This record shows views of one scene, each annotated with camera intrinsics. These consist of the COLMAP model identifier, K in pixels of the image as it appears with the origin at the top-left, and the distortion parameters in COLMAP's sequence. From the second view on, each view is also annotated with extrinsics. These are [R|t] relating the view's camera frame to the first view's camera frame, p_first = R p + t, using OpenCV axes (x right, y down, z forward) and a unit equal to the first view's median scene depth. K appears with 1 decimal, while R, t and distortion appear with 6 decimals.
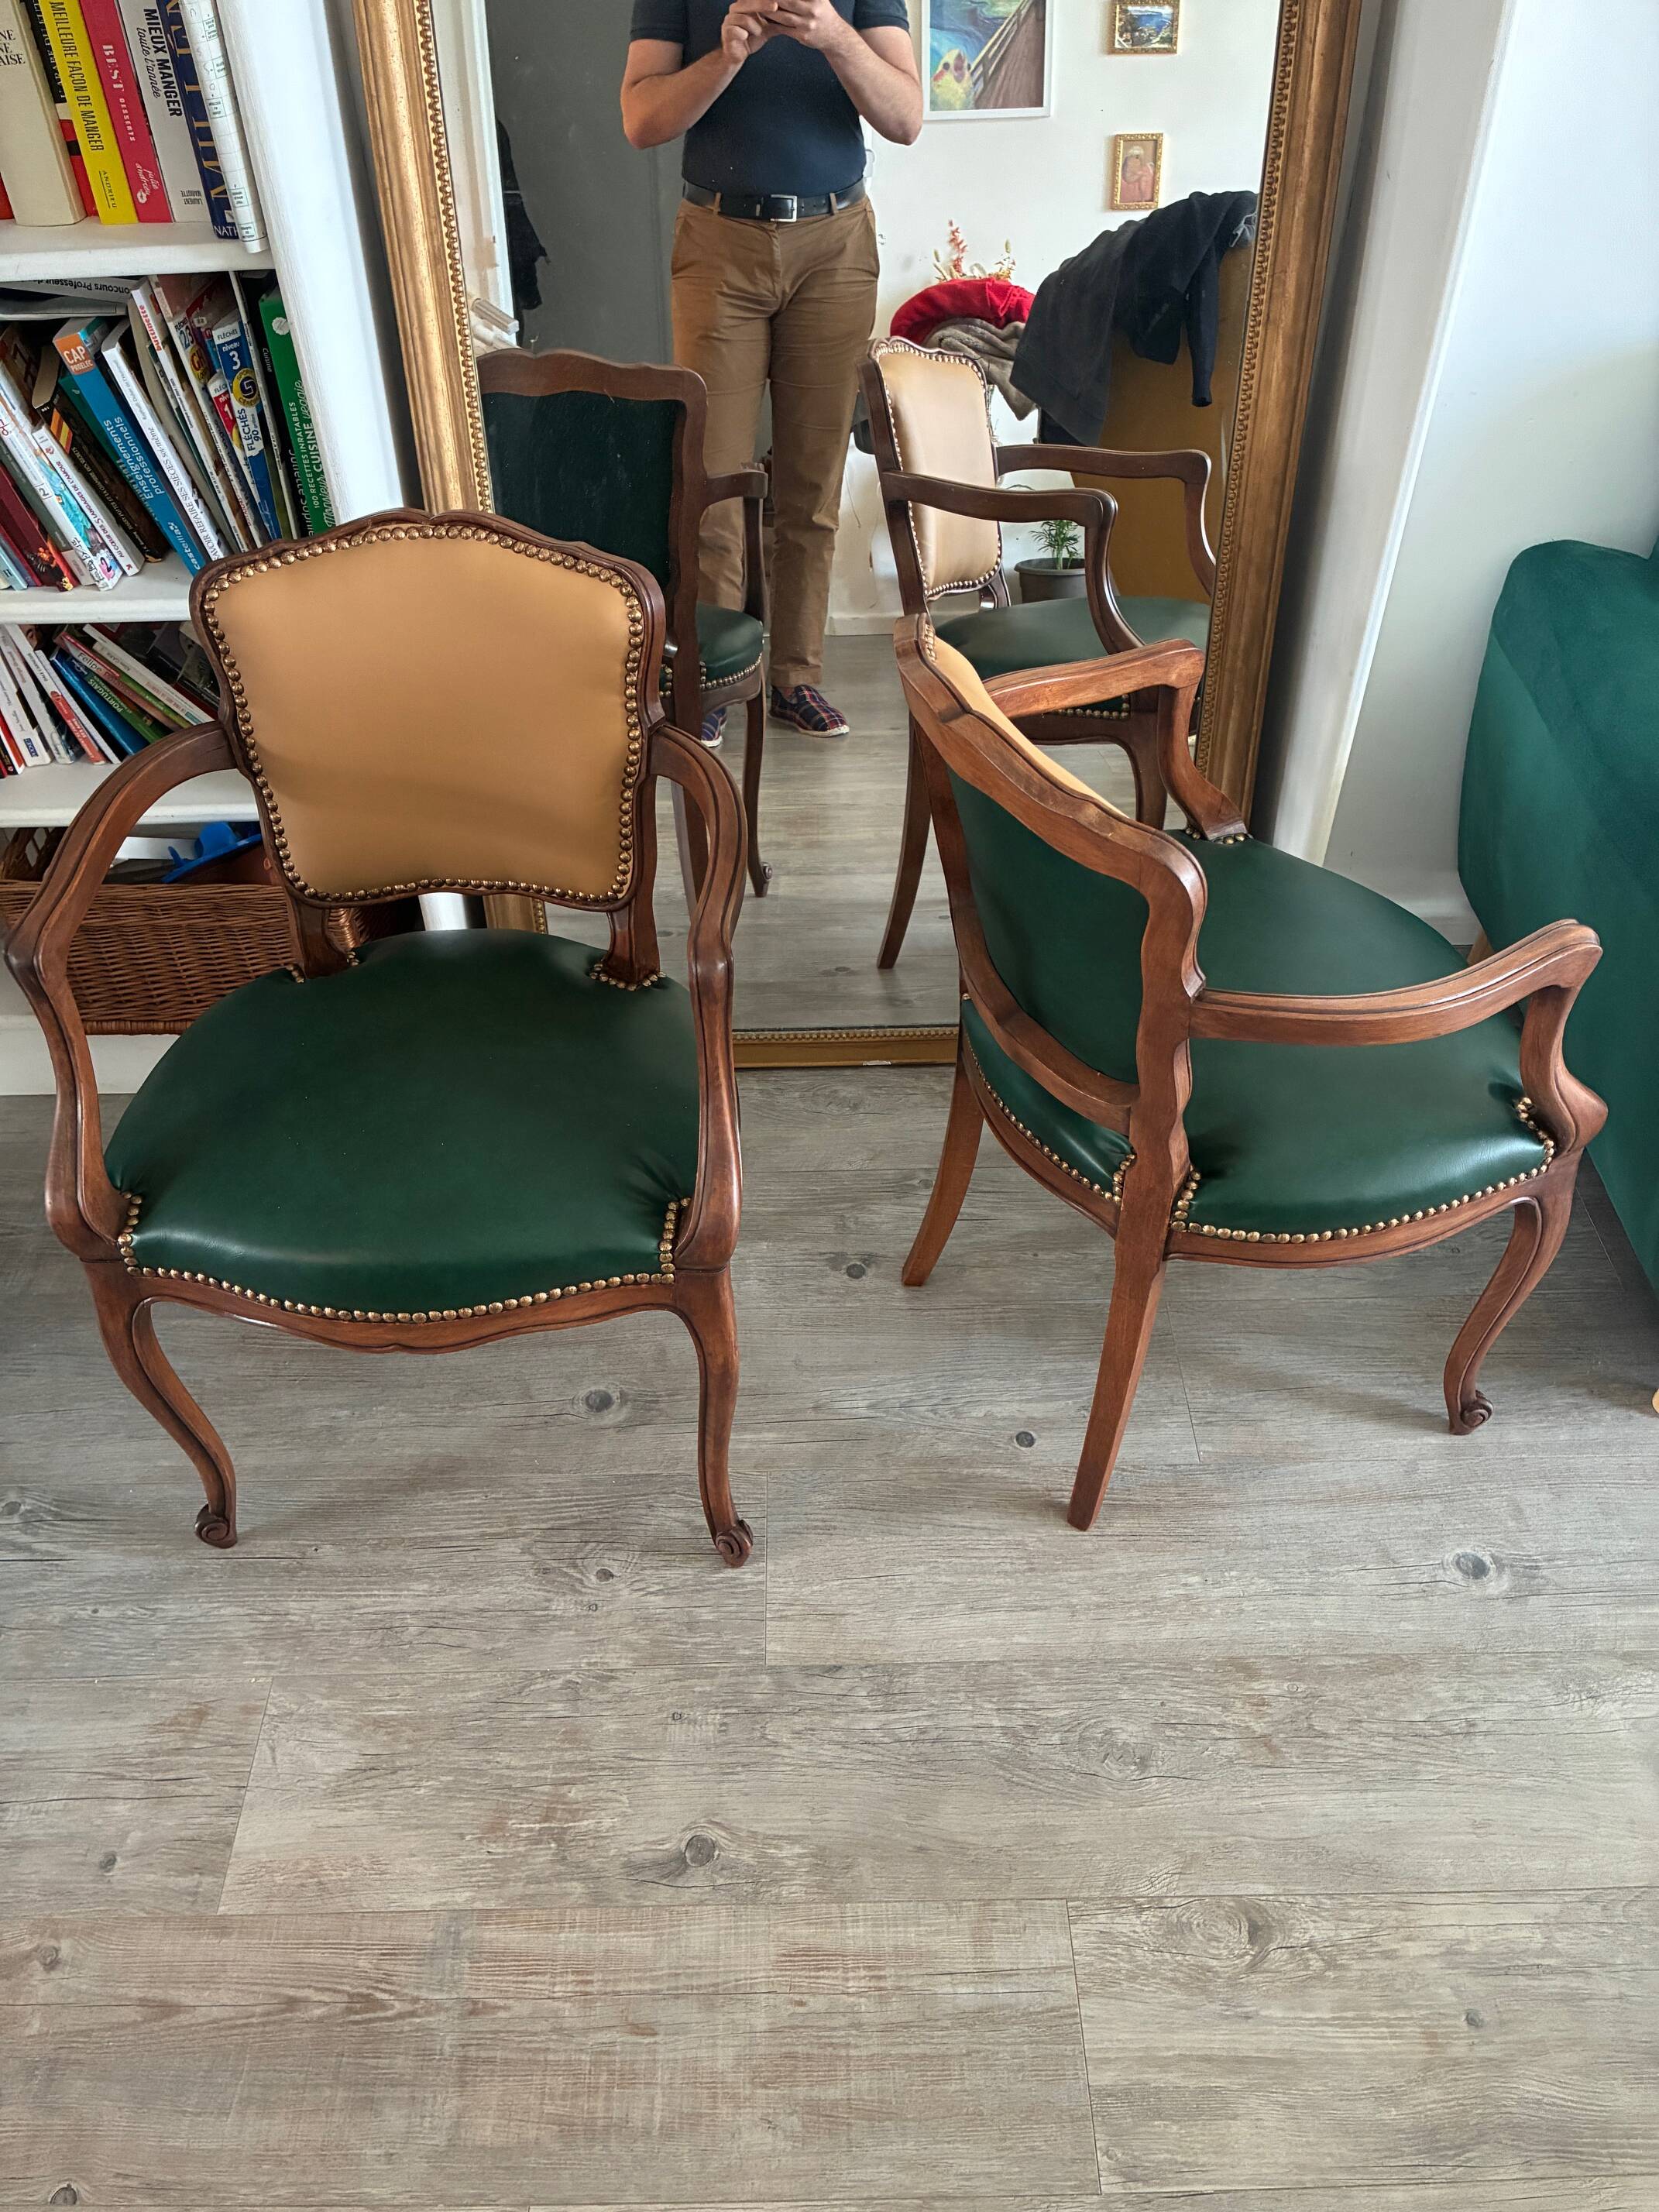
lens RADIAL K [[1672.5, 0, 815.3], [0, 1672.5, 1109.4], [0, 0, 1]] dist [0.044140, -0.056345]
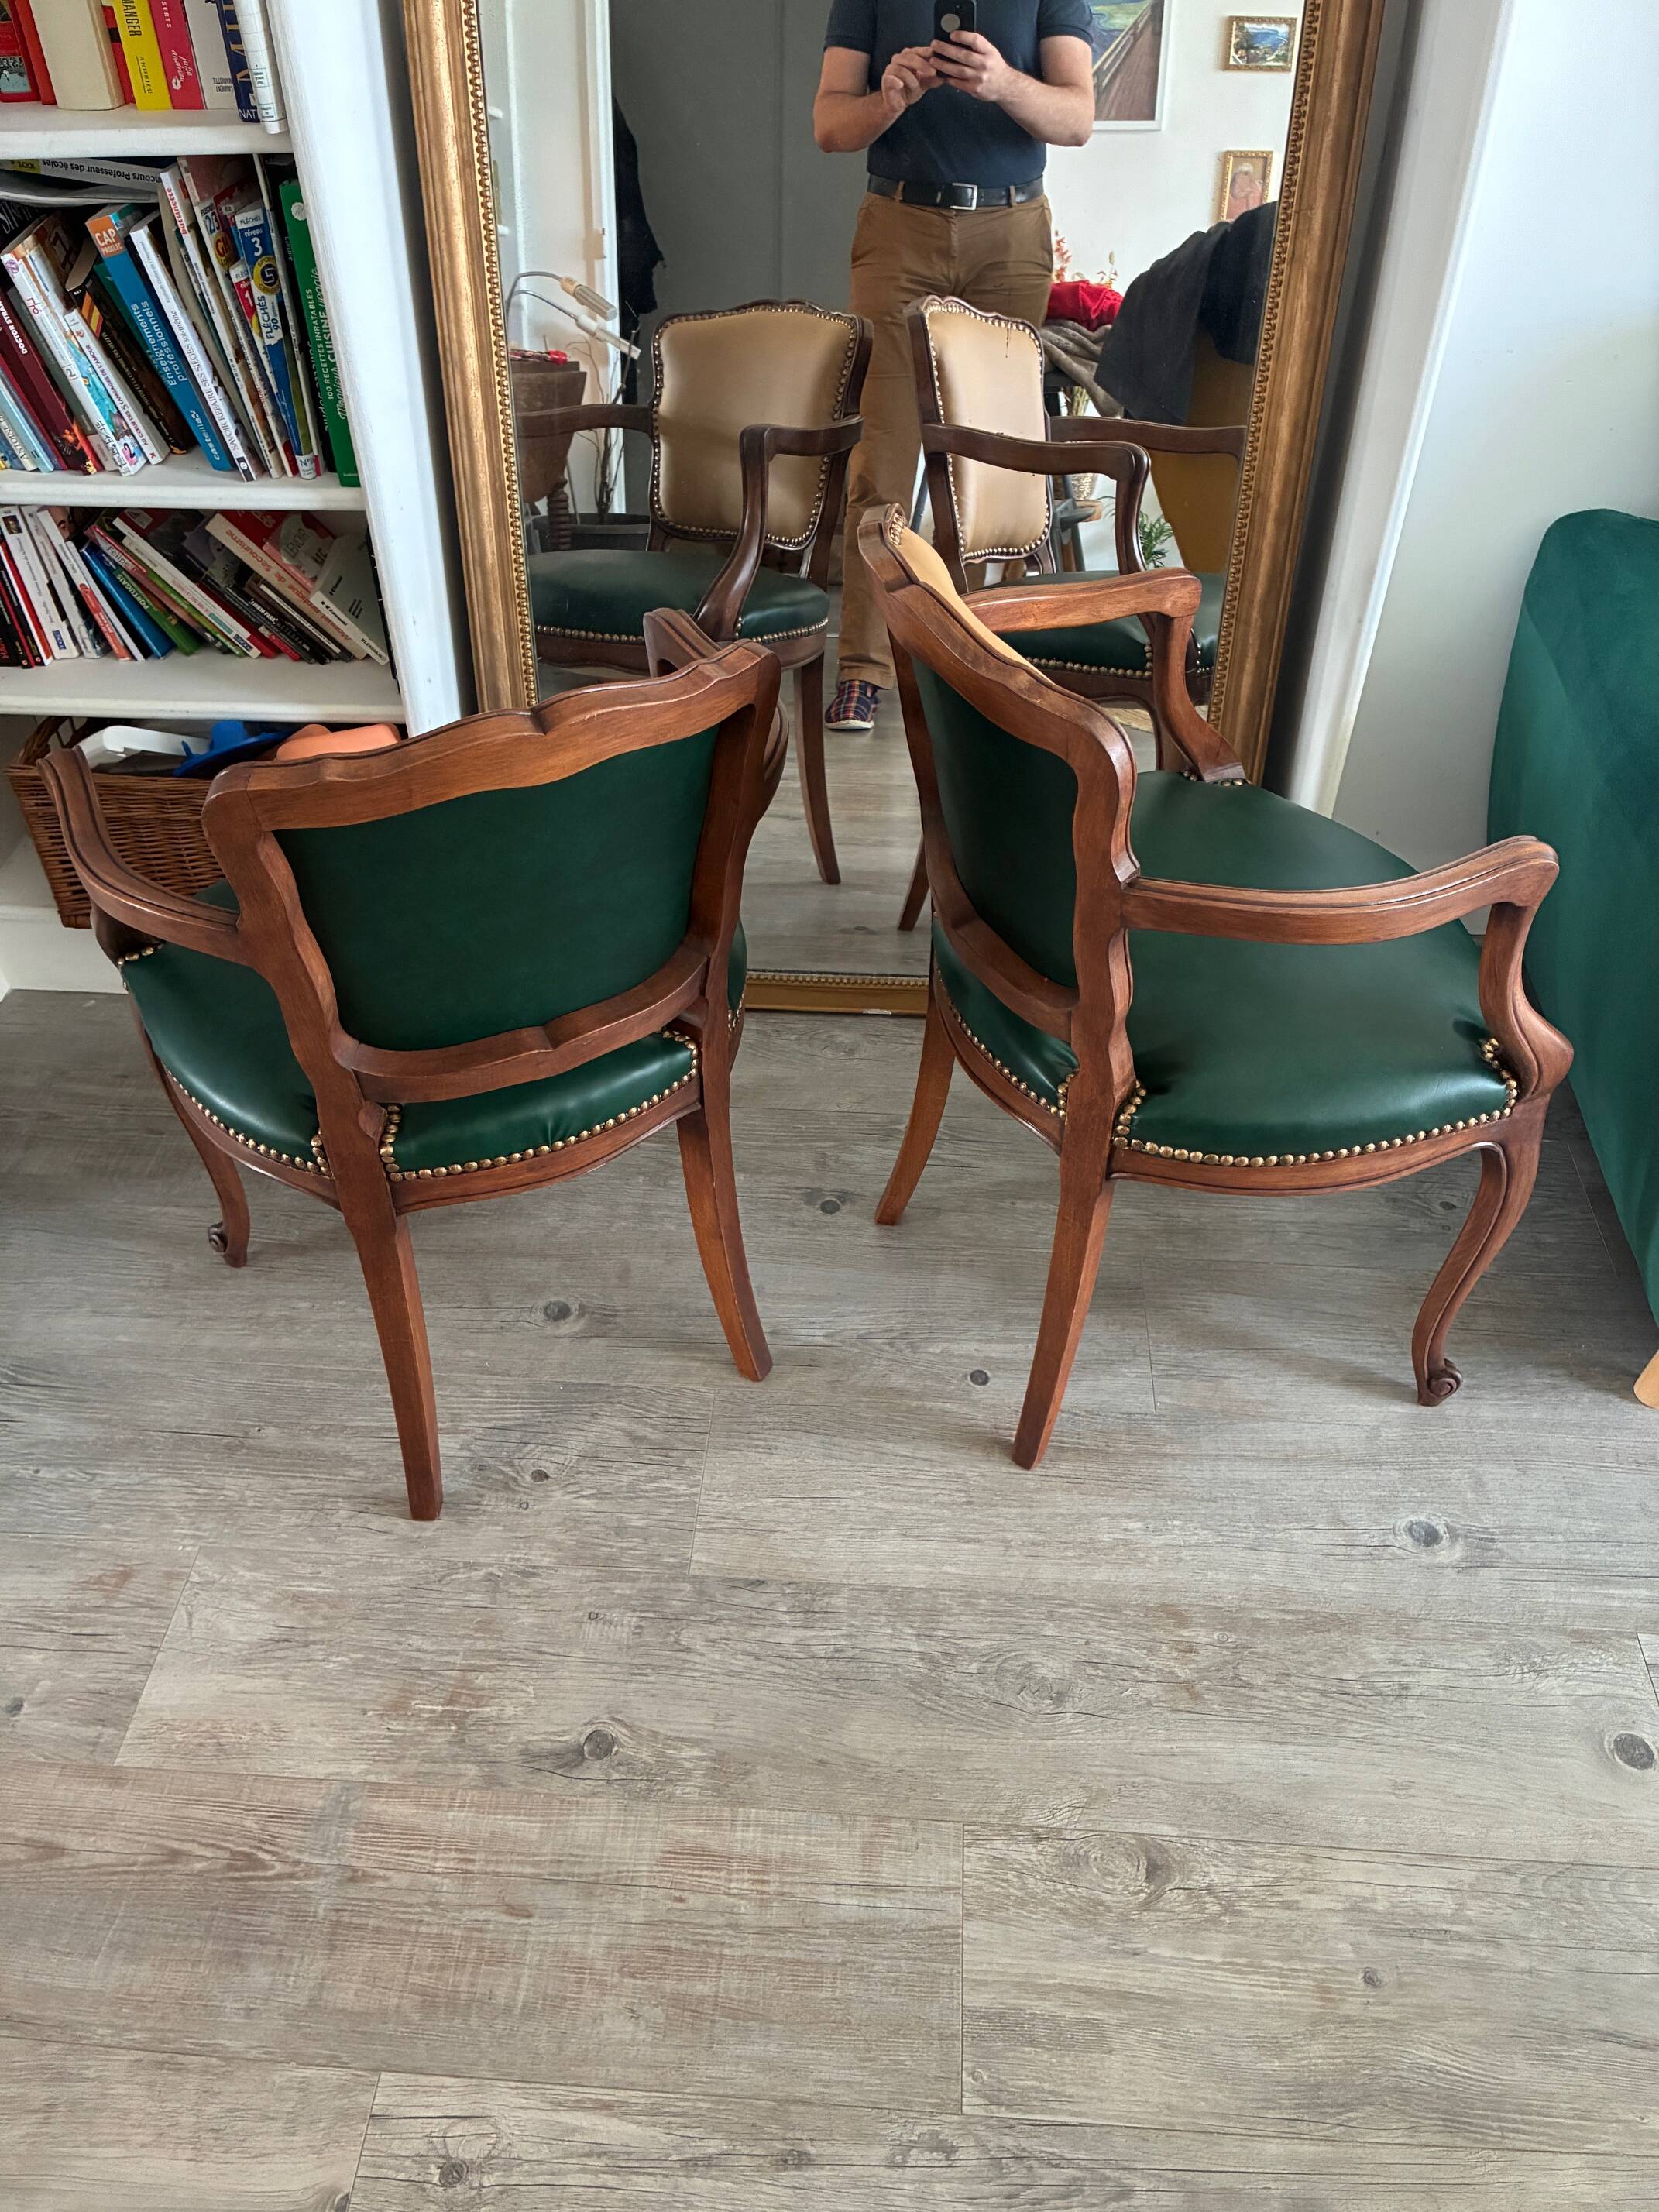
lens RADIAL K [[1672.5, 0, 823.1], [0, 1672.5, 1111.9], [0, 0, 1]] dist [0.044140, -0.056345]
pose [[0.996584, 0.065007, -0.050942, 0.079081], [-0.066100, 0.997611, -0.020084, 0.071789], [0.049515, 0.023383, 0.998500, 0.010748]]
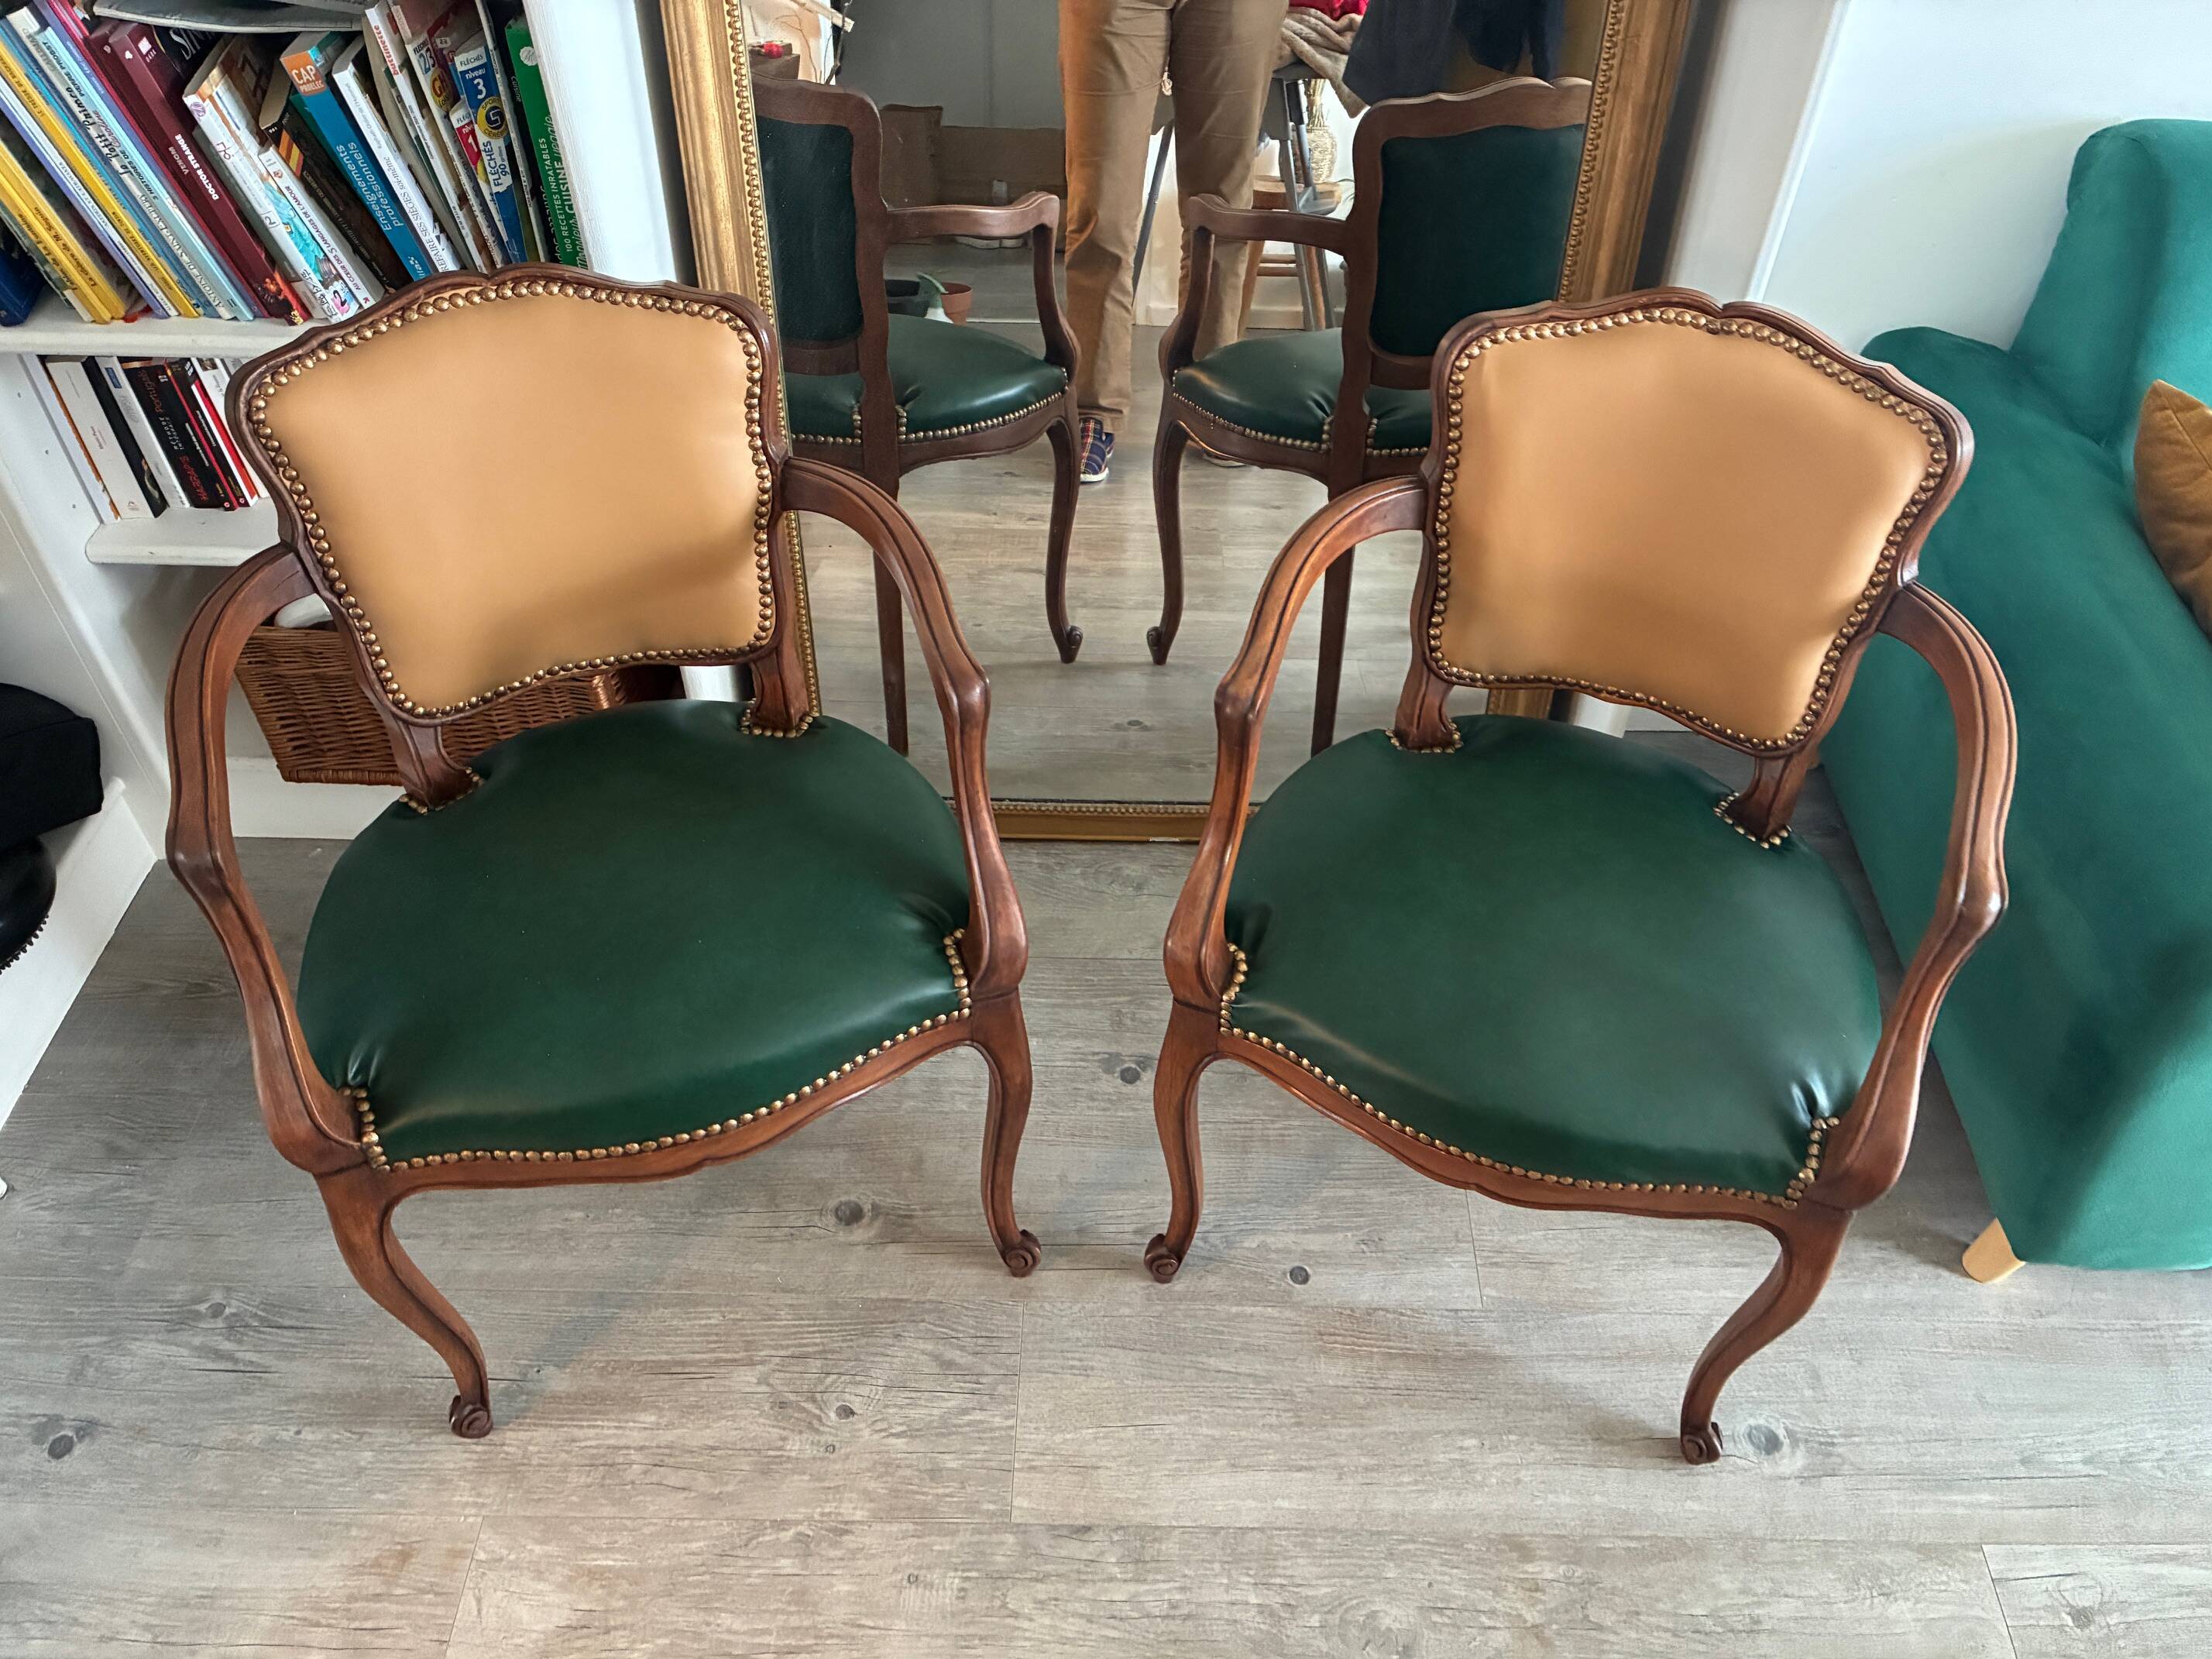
lens RADIAL K [[1672.5, 0, 1132.4], [0, 1672.5, 831.5], [0, 0, 1]] dist [0.044140, -0.056345]
pose [[0.999112, 0.041204, 0.008768, 0.013790], [-0.041516, 0.998378, 0.038962, -0.091358], [-0.007148, -0.039292, 0.999202, 0.072769]]
